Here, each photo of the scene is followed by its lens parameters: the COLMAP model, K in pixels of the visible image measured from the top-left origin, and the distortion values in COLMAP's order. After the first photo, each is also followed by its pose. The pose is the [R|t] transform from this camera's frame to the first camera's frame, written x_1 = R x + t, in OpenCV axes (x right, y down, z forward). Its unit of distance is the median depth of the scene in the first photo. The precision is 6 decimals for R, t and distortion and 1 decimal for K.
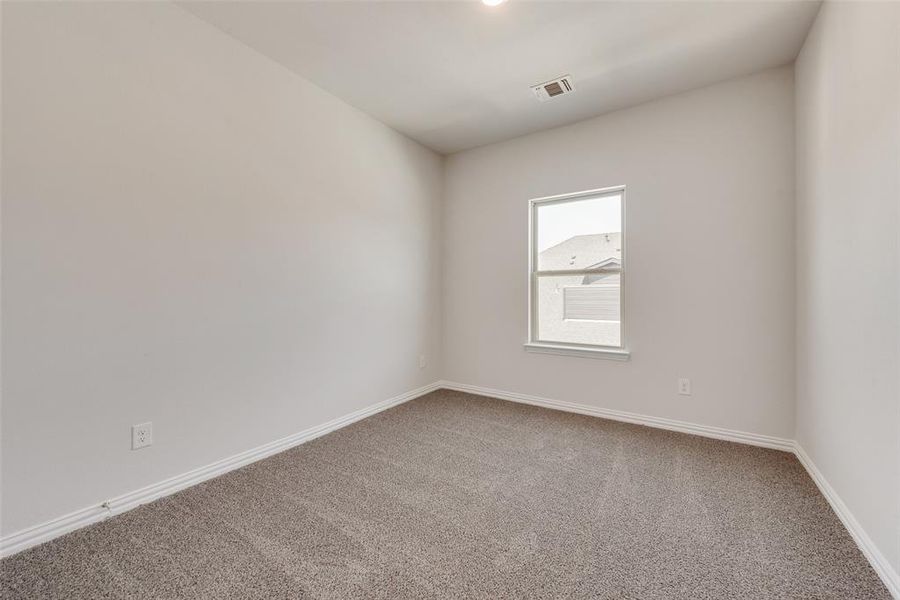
lens RADIAL K [[352.1, 0, 450.0], [0, 352.1, 300.0], [0, 0, 1]] dist [-0.000619, -0.000055]
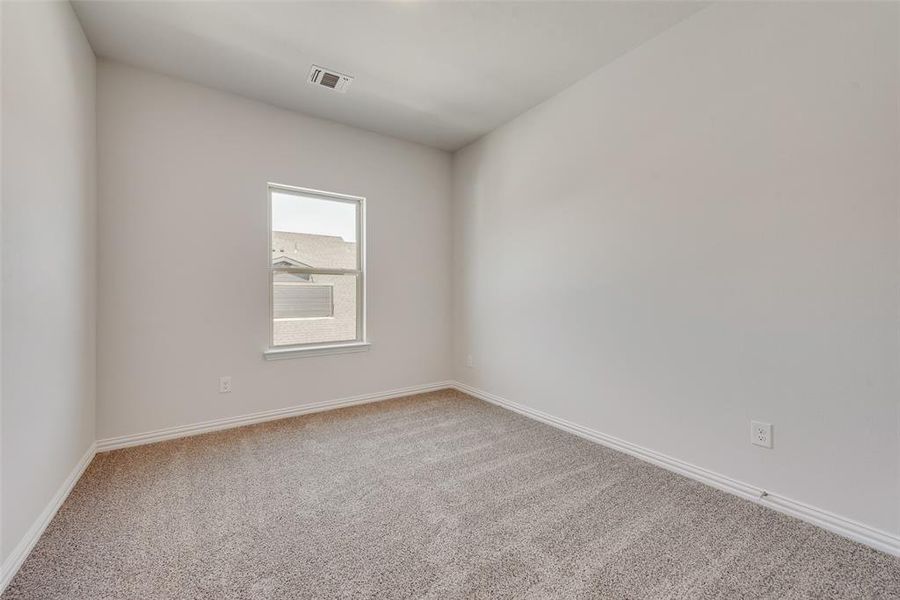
lens RADIAL K [[352.1, 0, 450.0], [0, 352.1, 300.0], [0, 0, 1]] dist [-0.000619, -0.000055]
pose [[0.355943, -0.018411, 0.934326, -0.422906], [0.016156, 0.999778, 0.013545, -0.003621], [-0.934368, 0.010274, 0.356162, 0.290665]]
